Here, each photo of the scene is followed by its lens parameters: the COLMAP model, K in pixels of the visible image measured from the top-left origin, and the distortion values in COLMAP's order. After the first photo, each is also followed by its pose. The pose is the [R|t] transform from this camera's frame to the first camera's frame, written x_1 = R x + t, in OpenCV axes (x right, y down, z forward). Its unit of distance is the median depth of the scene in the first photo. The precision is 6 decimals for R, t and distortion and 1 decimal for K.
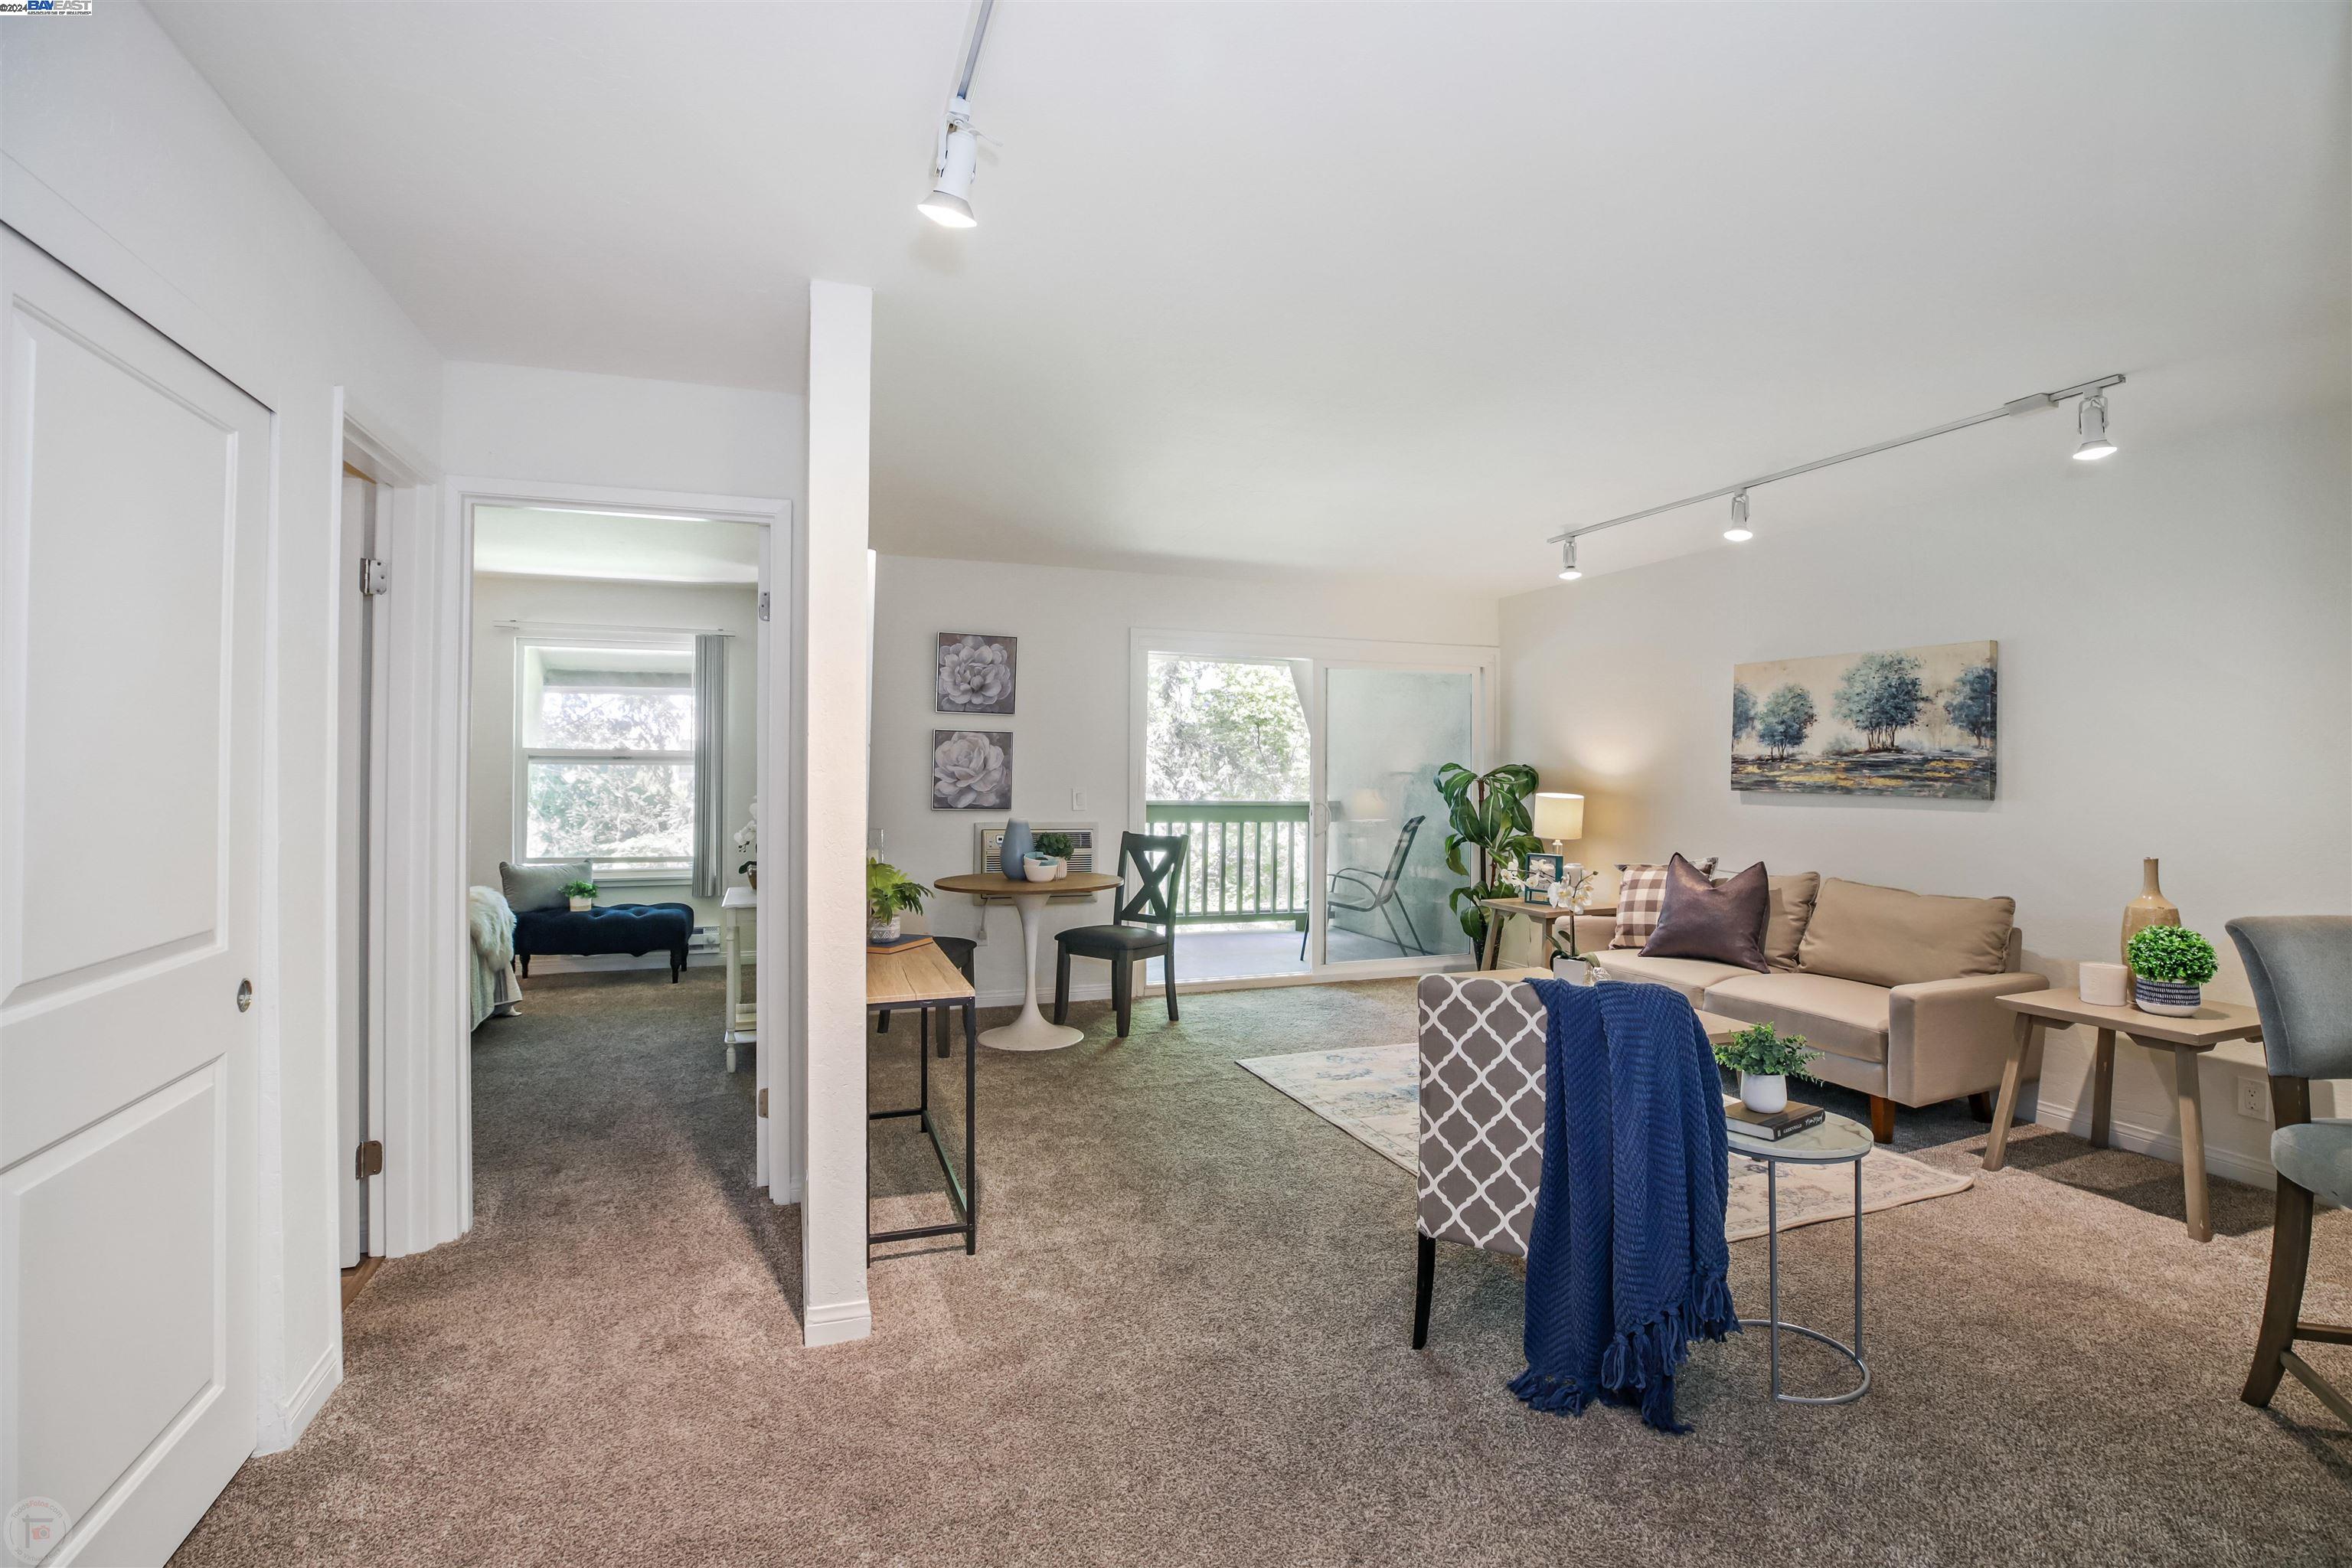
lens RADIAL K [[1088.5, 0, 1181.1], [0, 1088.5, 775.4], [0, 0, 1]] dist [-0.046077, 0.012914]
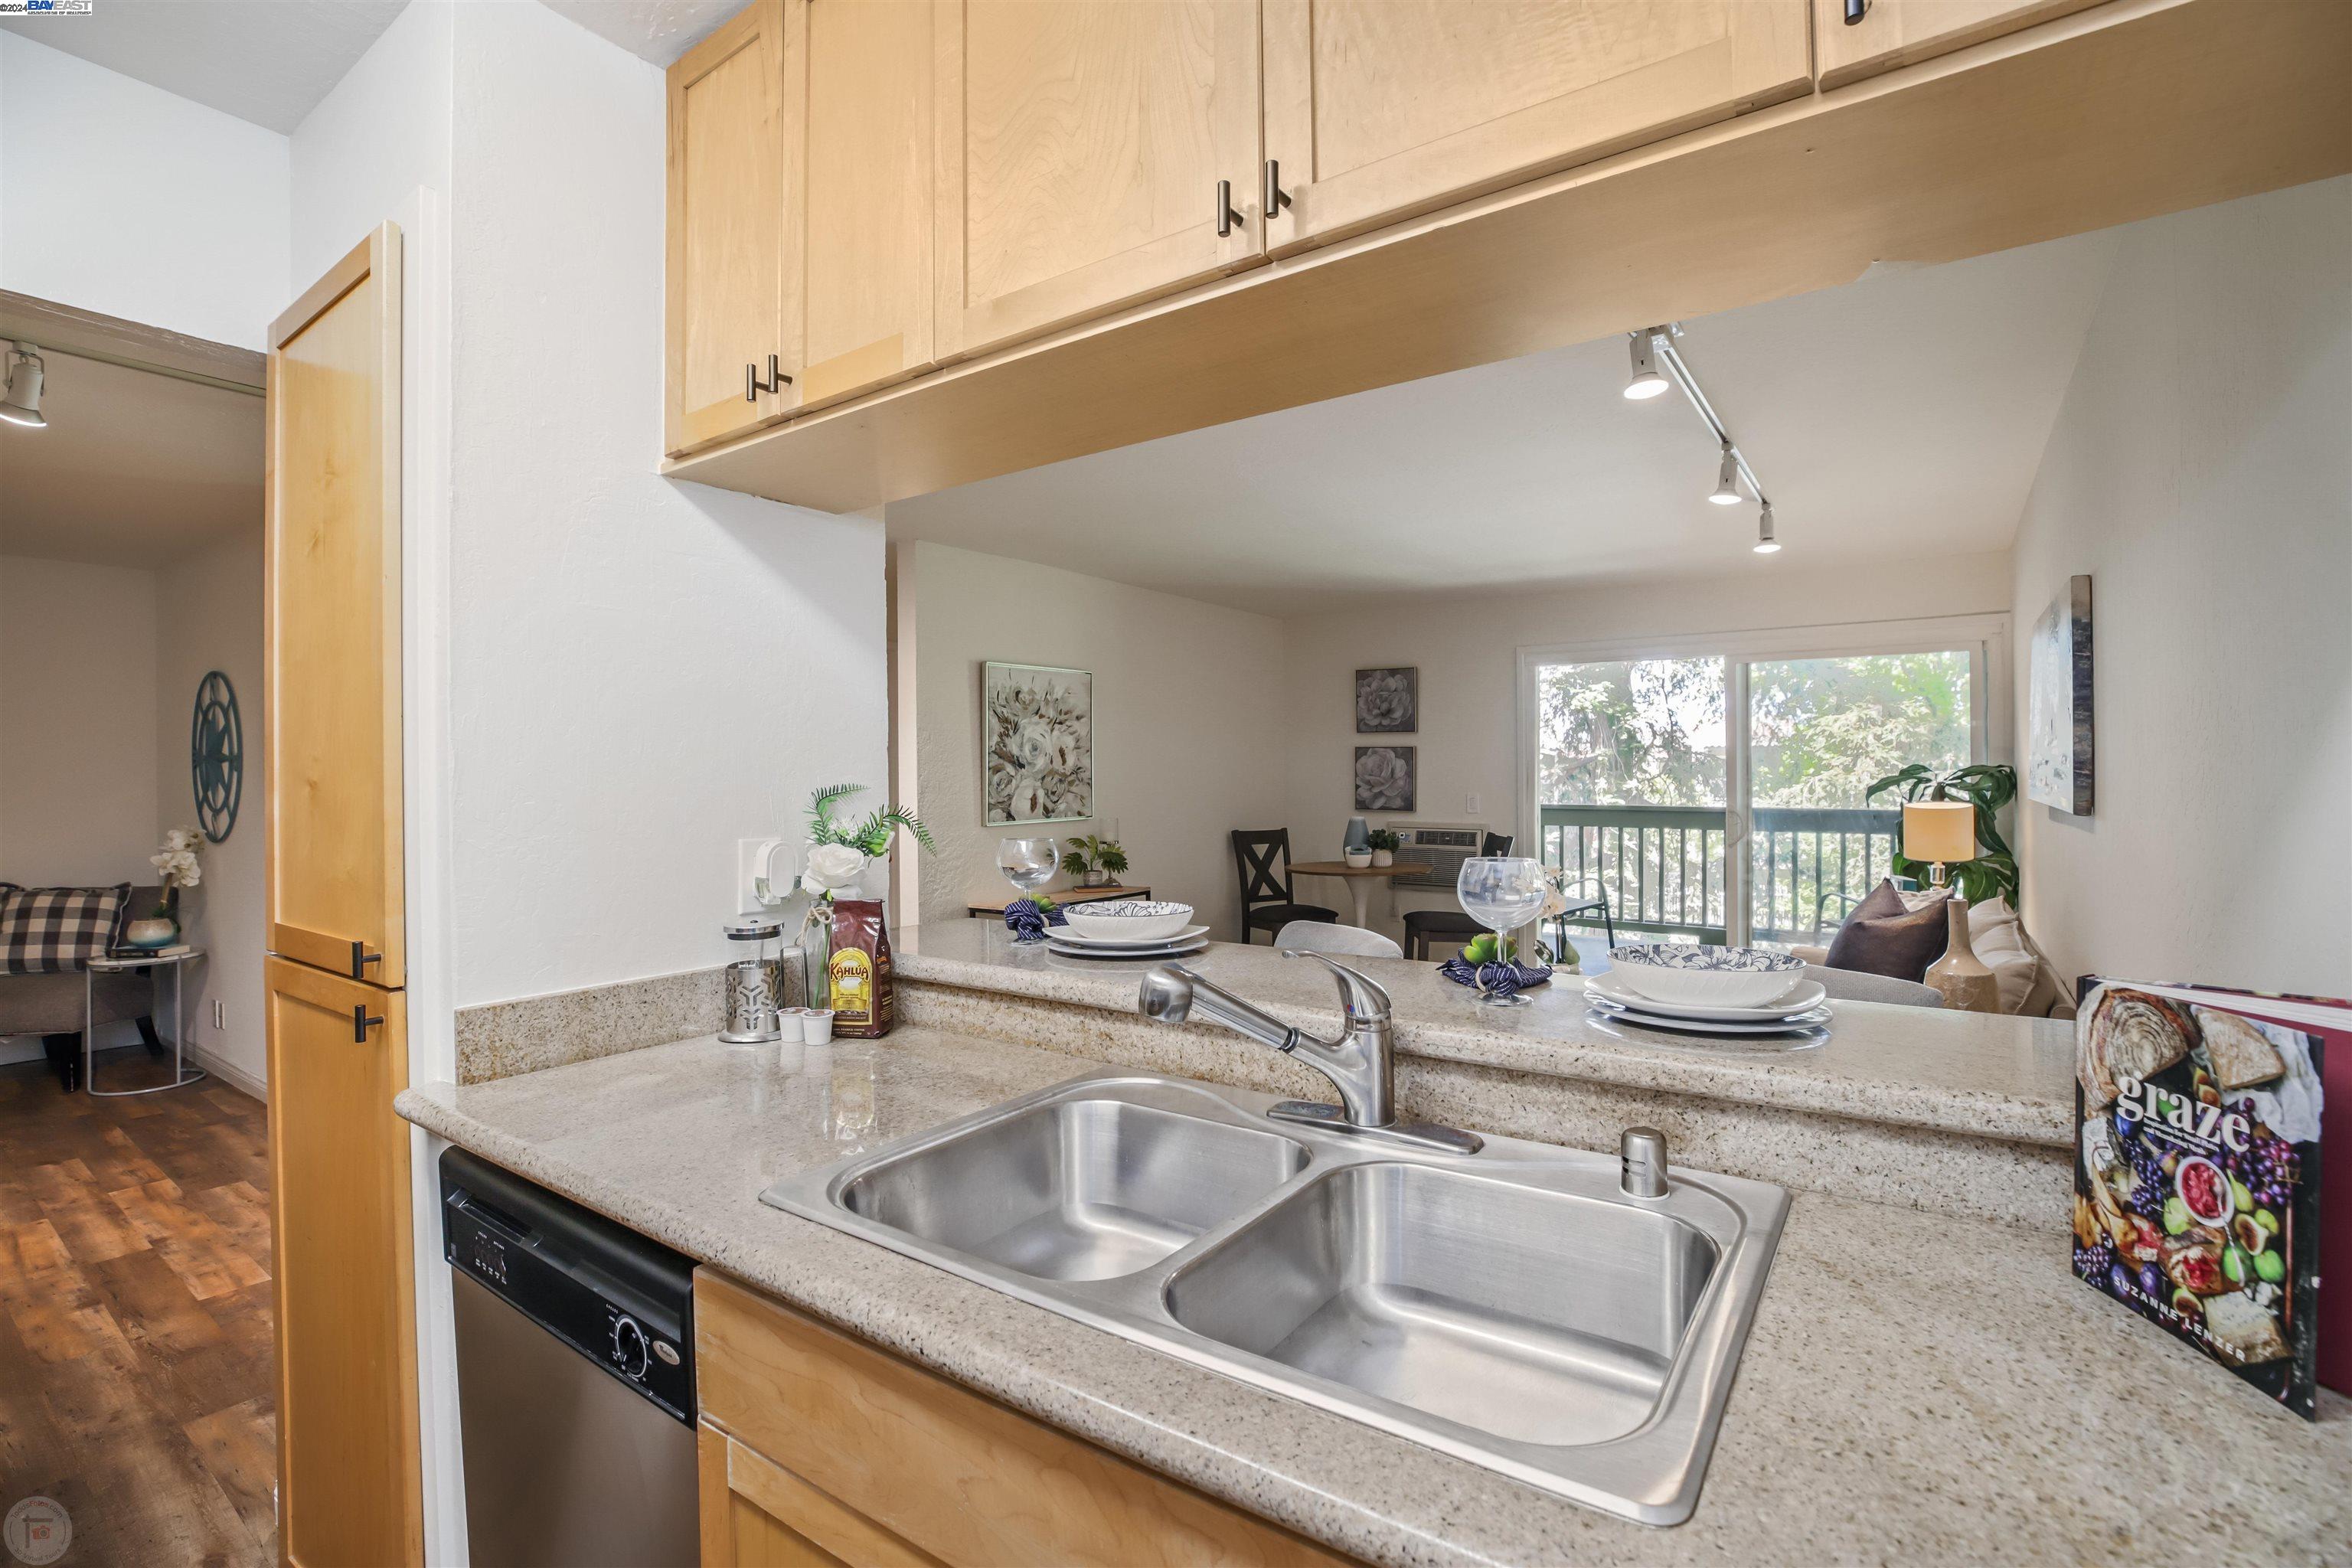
lens RADIAL K [[1077.3, 0, 1182.2], [0, 1077.3, 778.1], [0, 0, 1]] dist [-0.038219, 0.009762]
pose [[0.572117, -0.007931, -0.820133, 0.800562], [0.006056, 0.999967, -0.005445, -0.000110], [0.820149, -0.001851, 0.572146, 0.130811]]
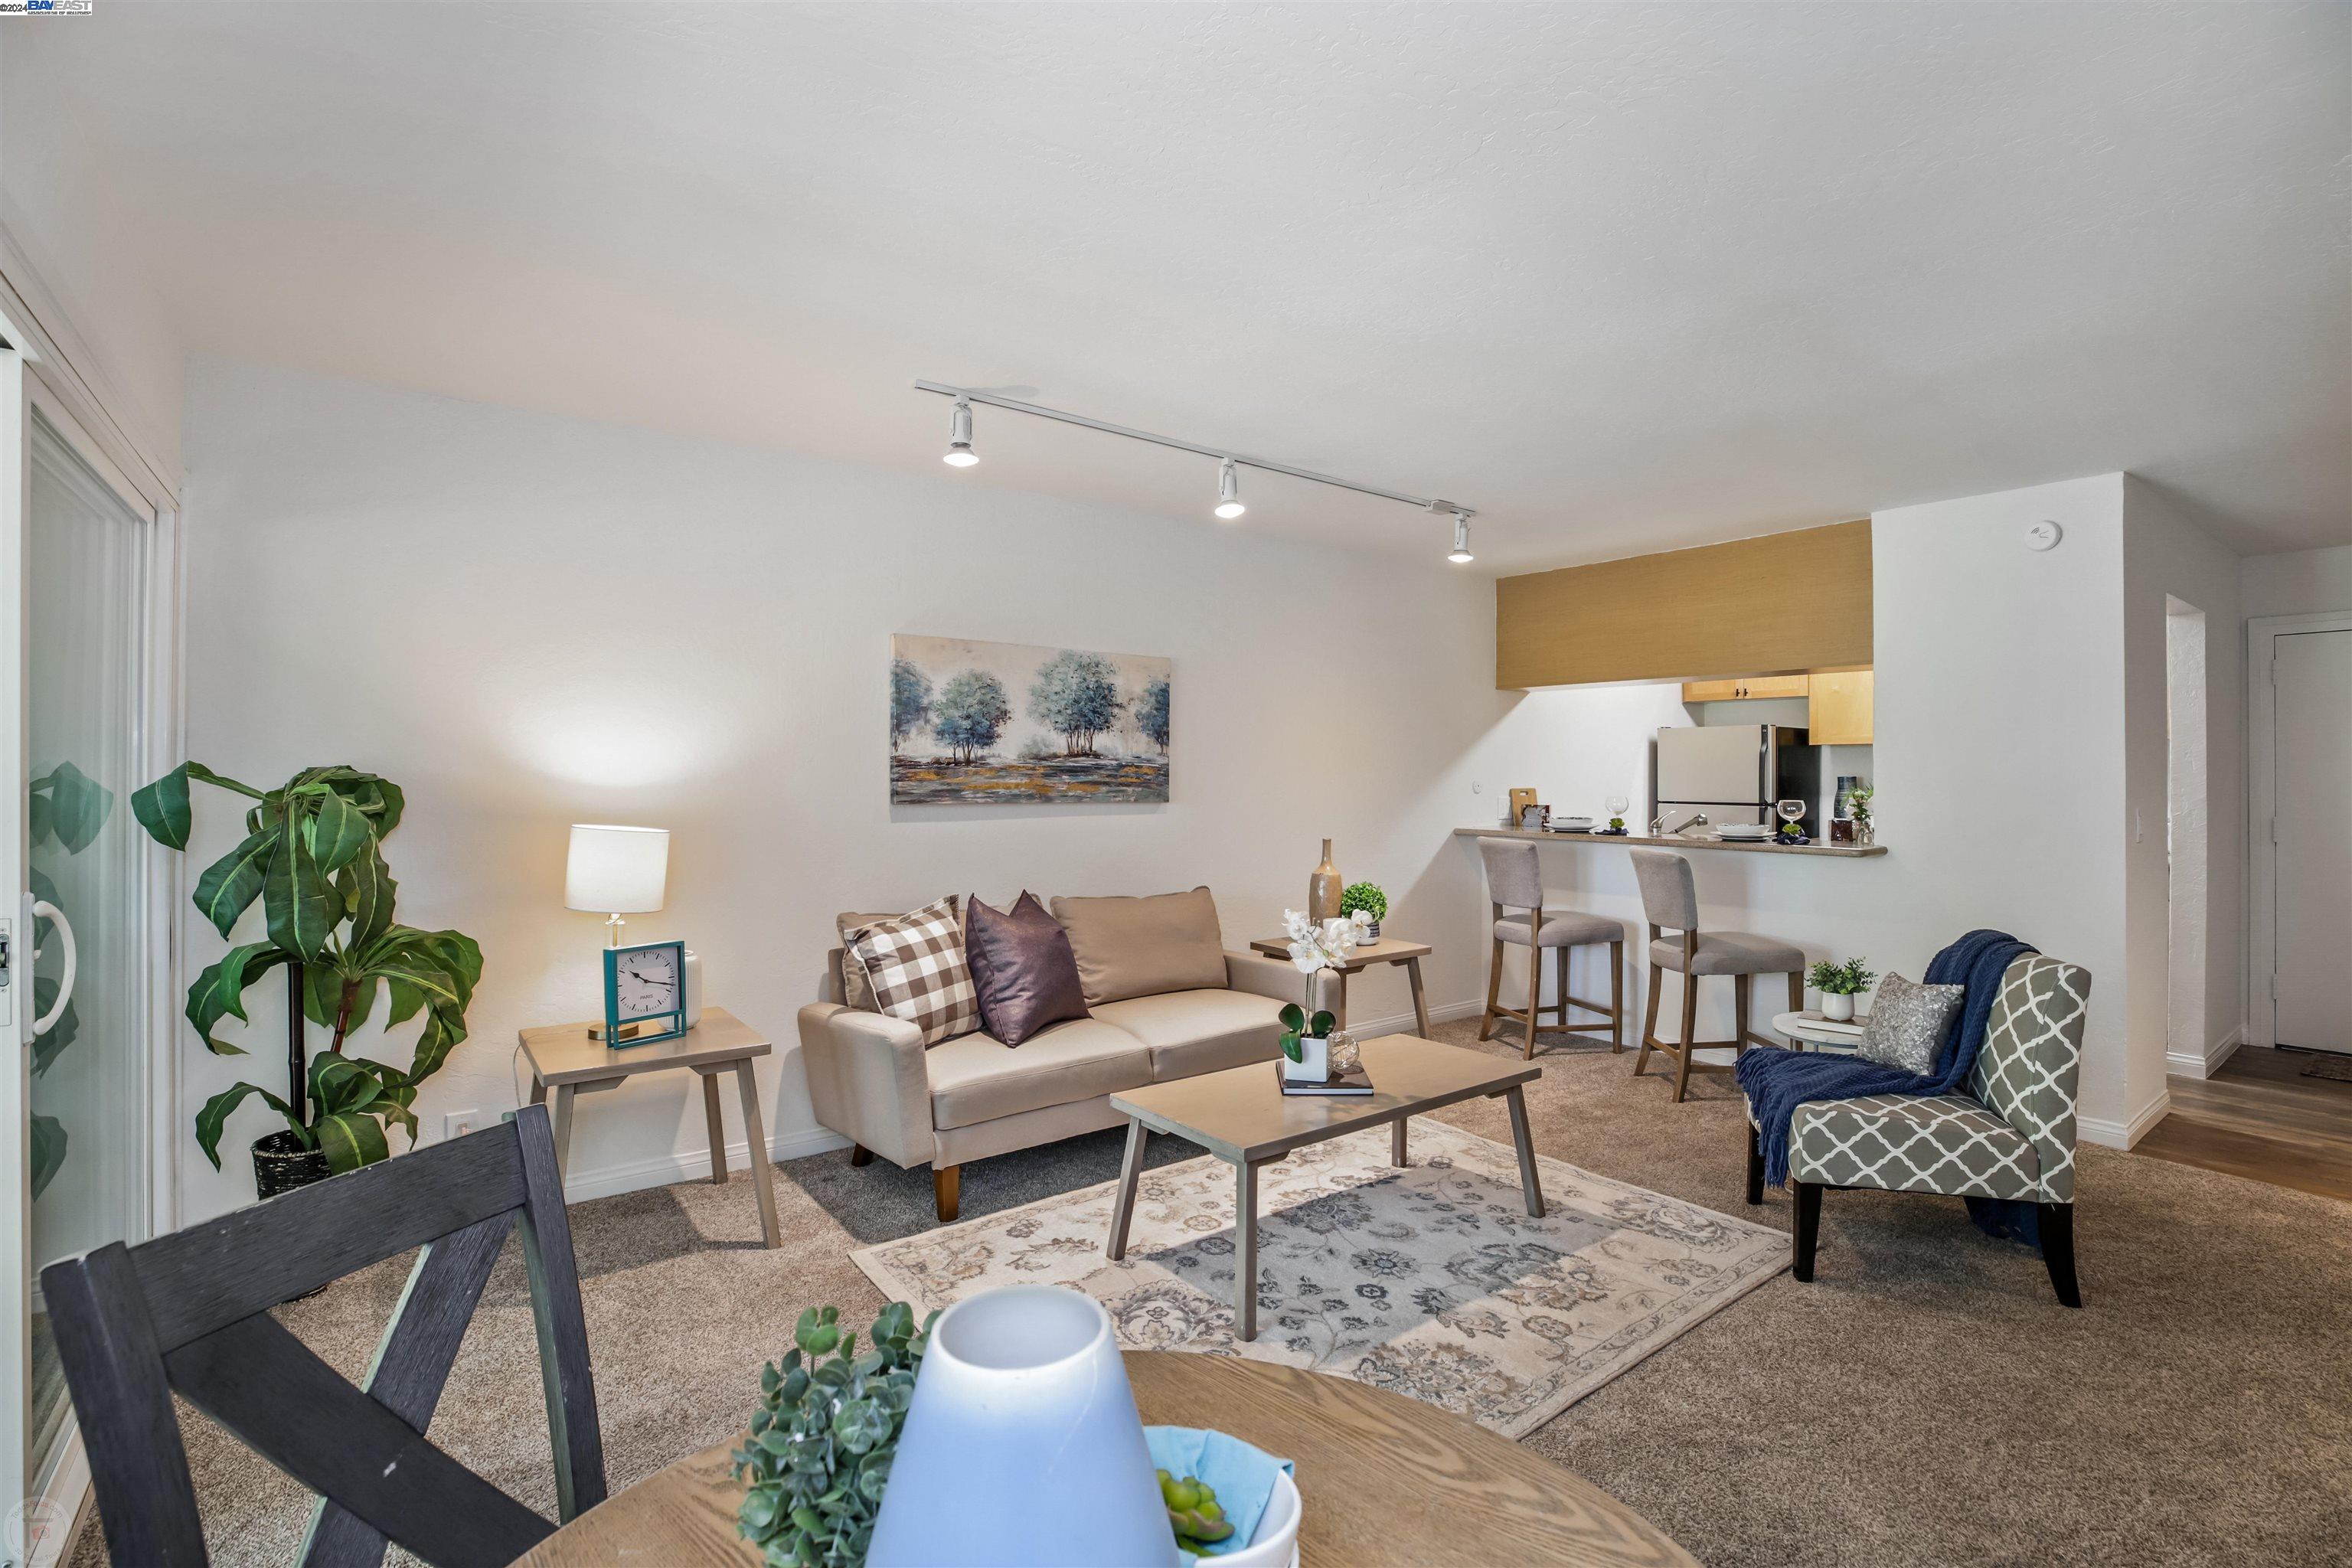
lens RADIAL K [[1088.6, 0, 1184.8], [0, 1088.6, 769.7], [0, 0, 1]] dist [-0.043886, 0.011488]
pose [[-0.298432, -0.003398, 0.954425, -0.265026], [0.002452, 0.999988, 0.004327, -0.012803], [-0.954428, 0.003632, -0.298420, 1.078432]]
